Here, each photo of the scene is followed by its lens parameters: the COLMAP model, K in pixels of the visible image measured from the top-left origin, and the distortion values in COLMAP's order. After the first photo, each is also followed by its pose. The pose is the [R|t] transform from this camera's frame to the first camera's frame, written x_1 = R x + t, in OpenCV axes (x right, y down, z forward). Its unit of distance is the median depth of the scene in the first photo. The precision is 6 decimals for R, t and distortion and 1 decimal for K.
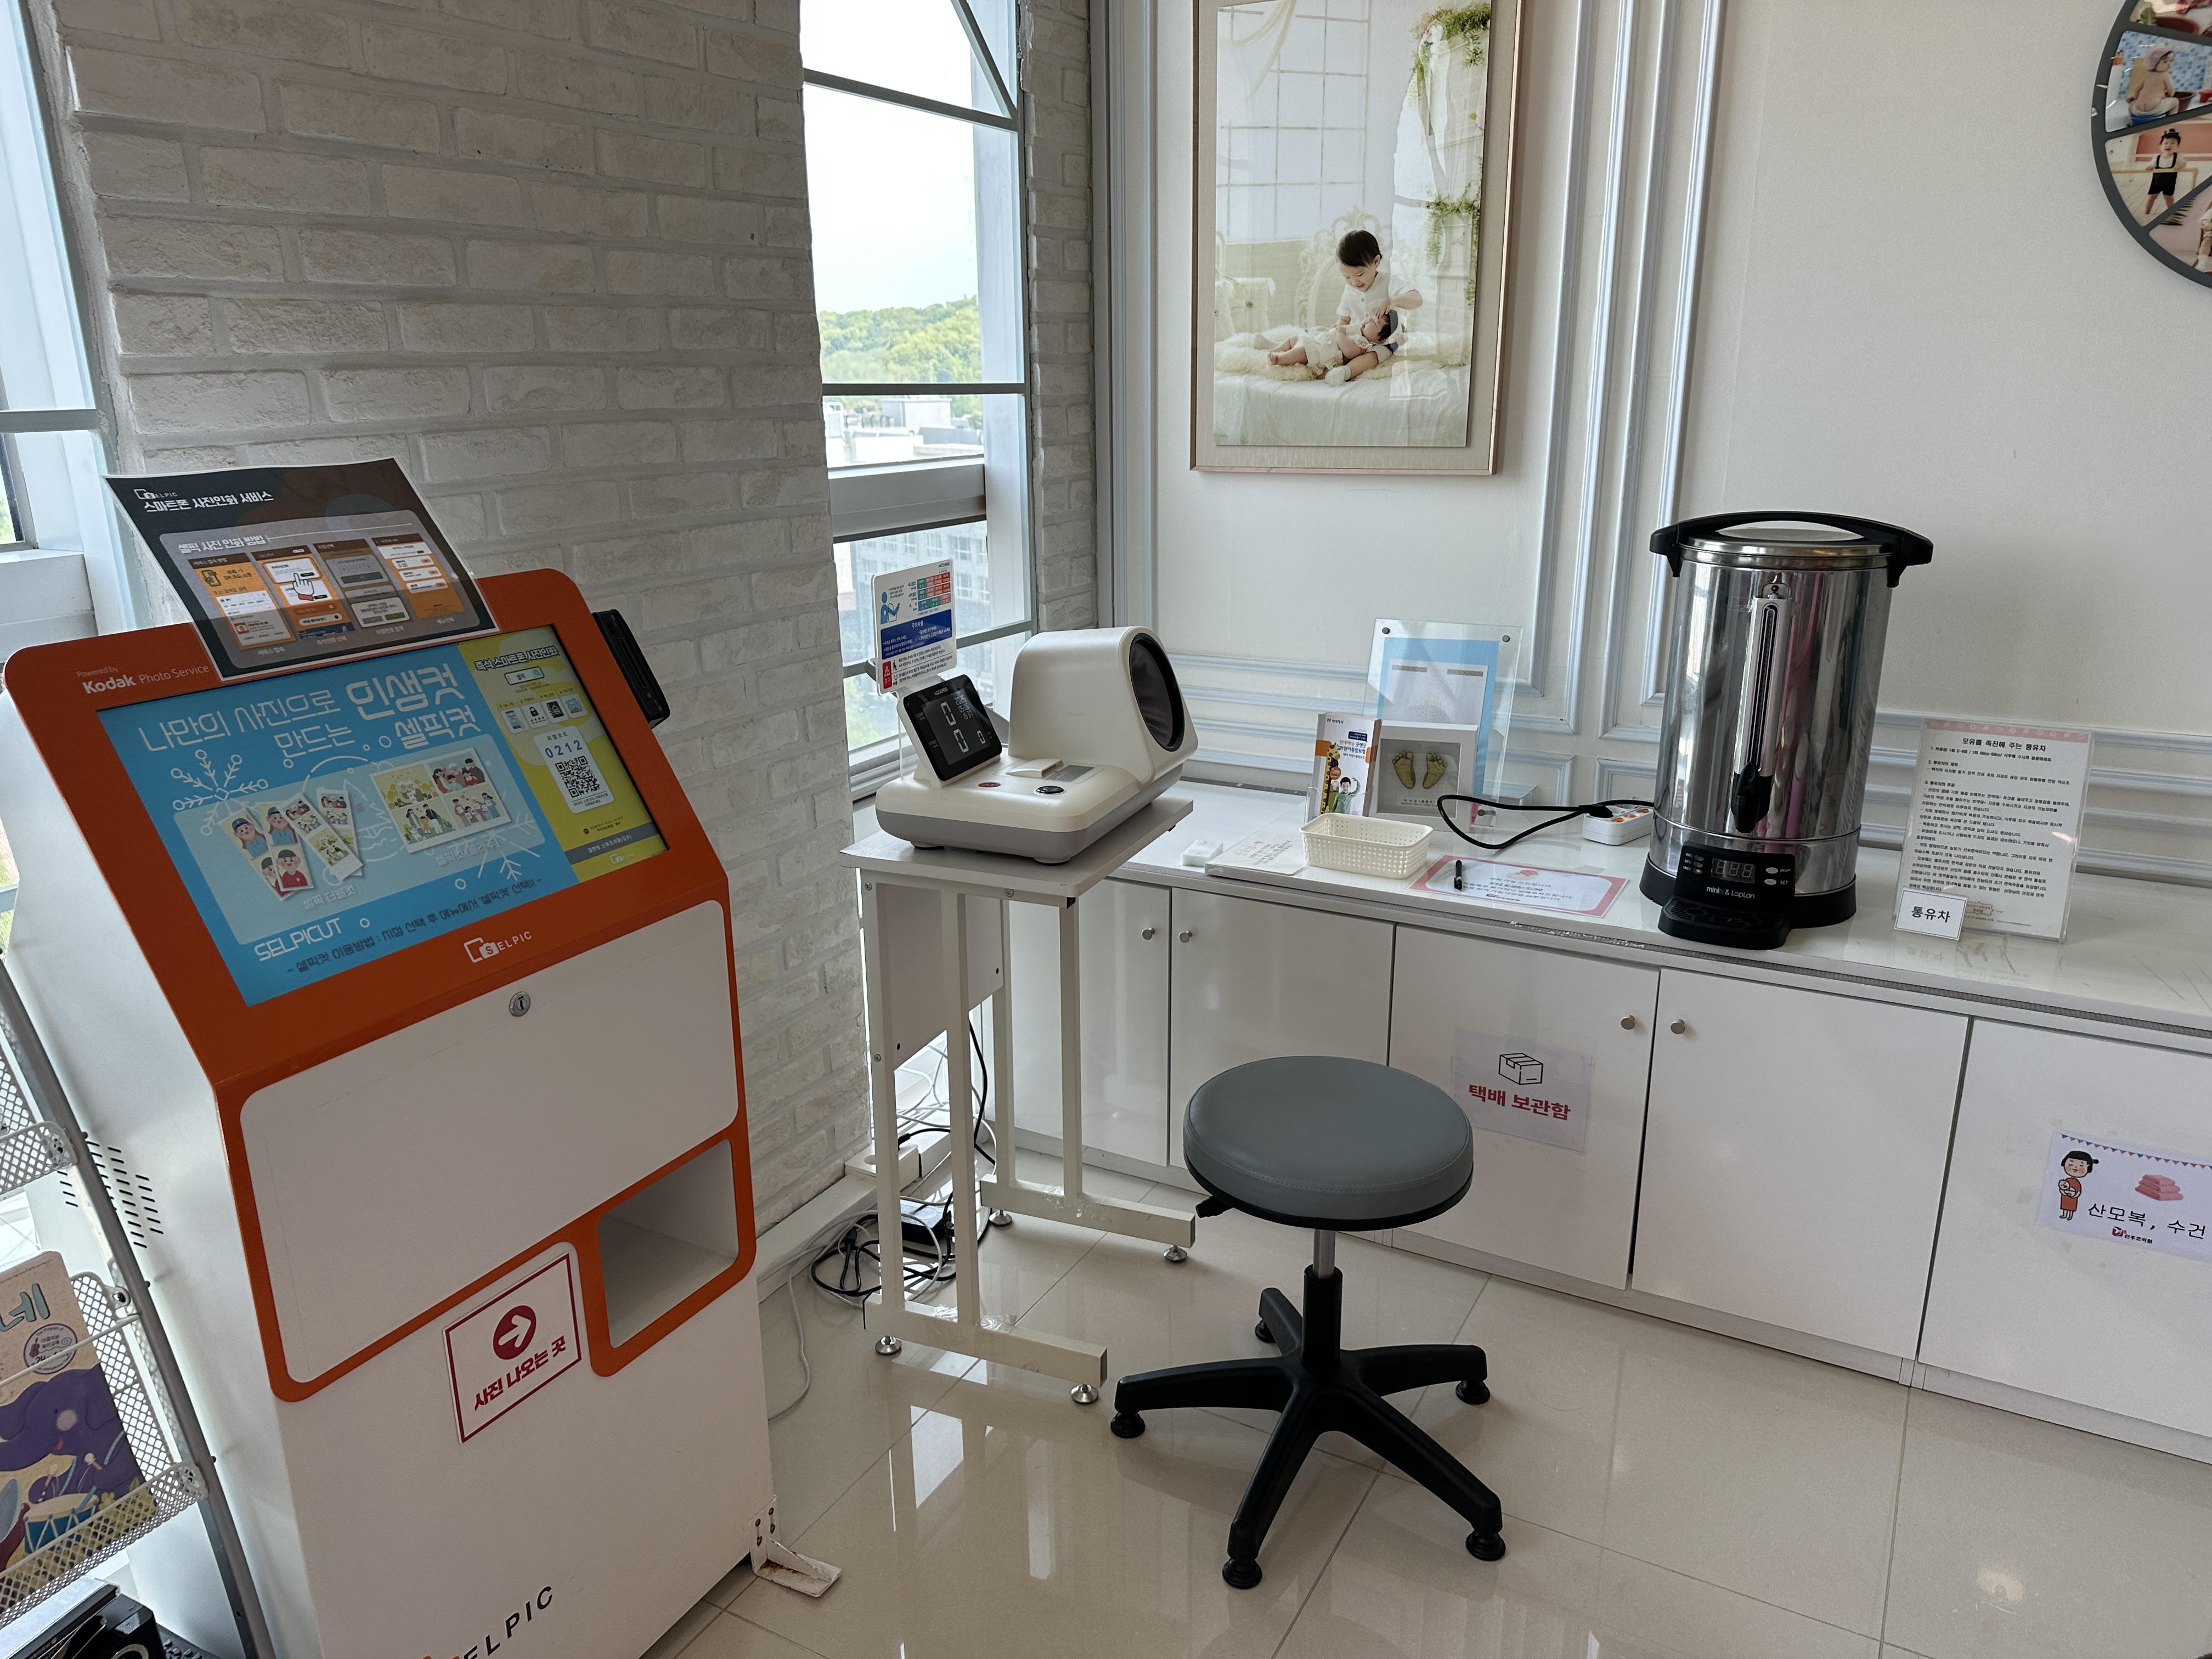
lens RADIAL K [[1543.4, 0, 1101.9], [0, 1543.4, 829.1], [0, 0, 1]] dist [0.012701, -0.005370]
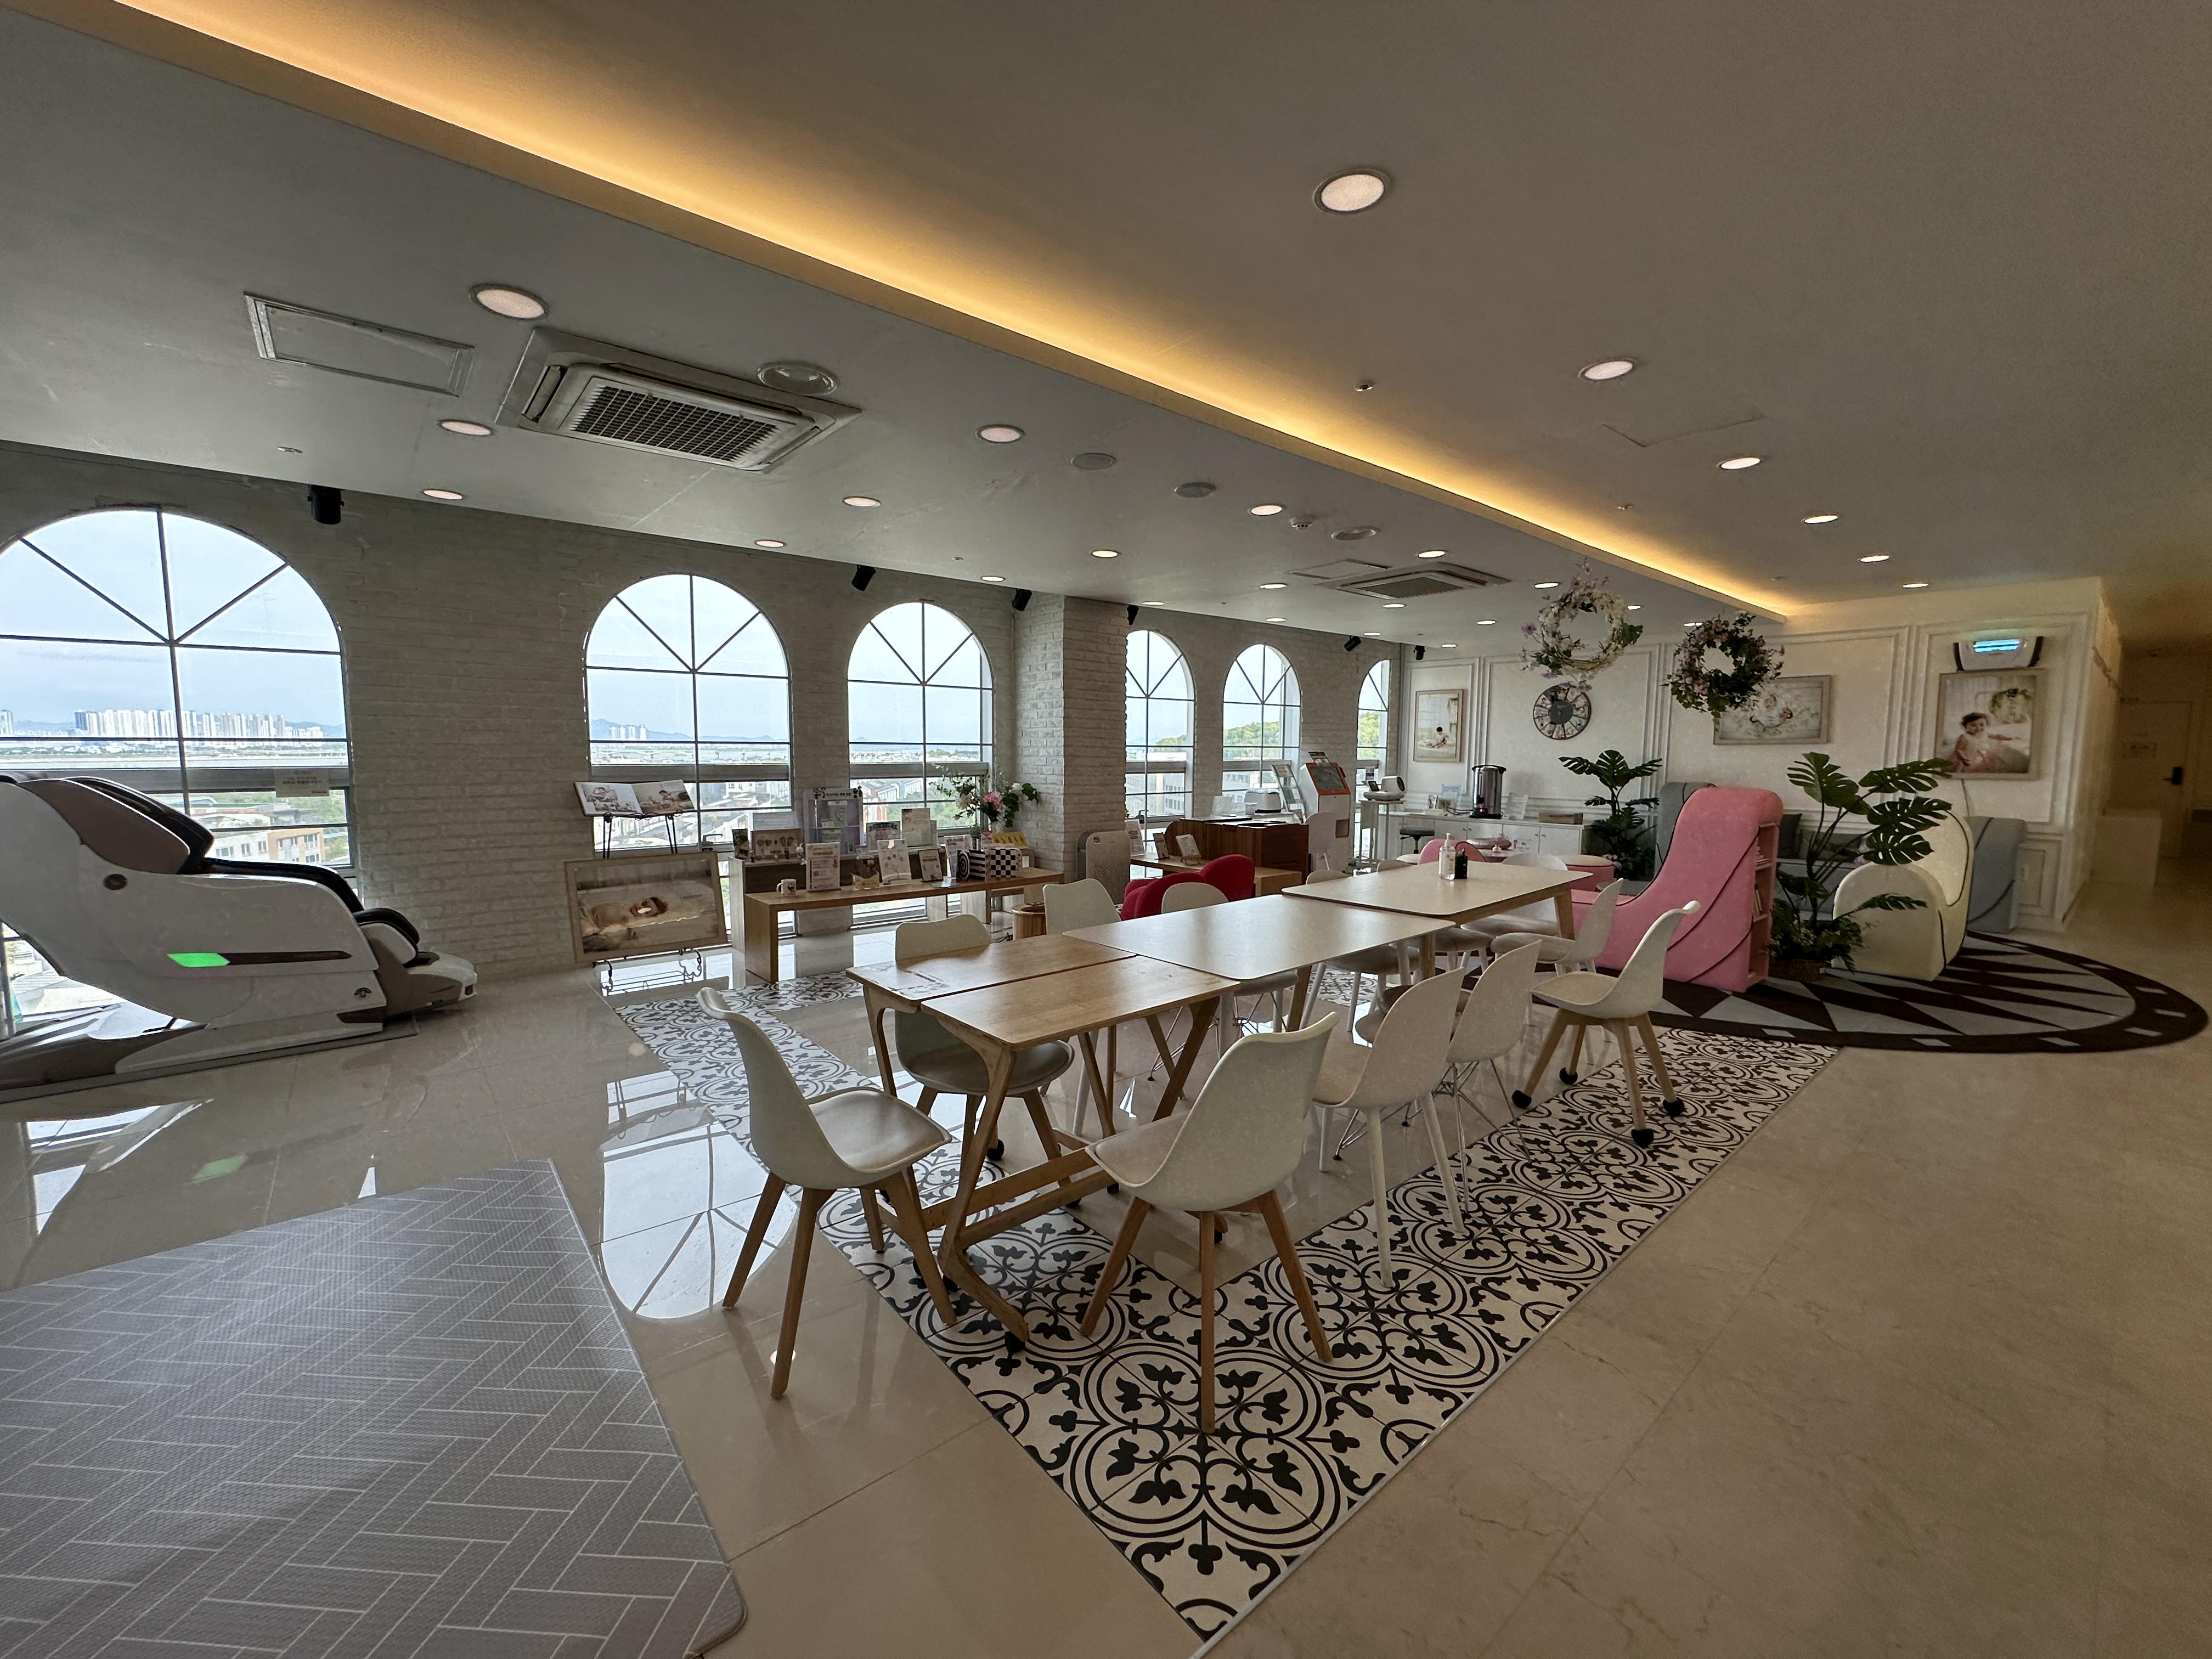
lens RADIAL K [[888.3, 0, 1099.3], [0, 888.3, 825.0], [0, 0, 1]] dist [-0.002302, -0.000121]
pose [[0.934077, 0.055577, -0.352719, 0.177147], [-0.125719, 0.975750, -0.179184, 0.949924], [0.334207, 0.211715, 0.918413, -3.086346]]
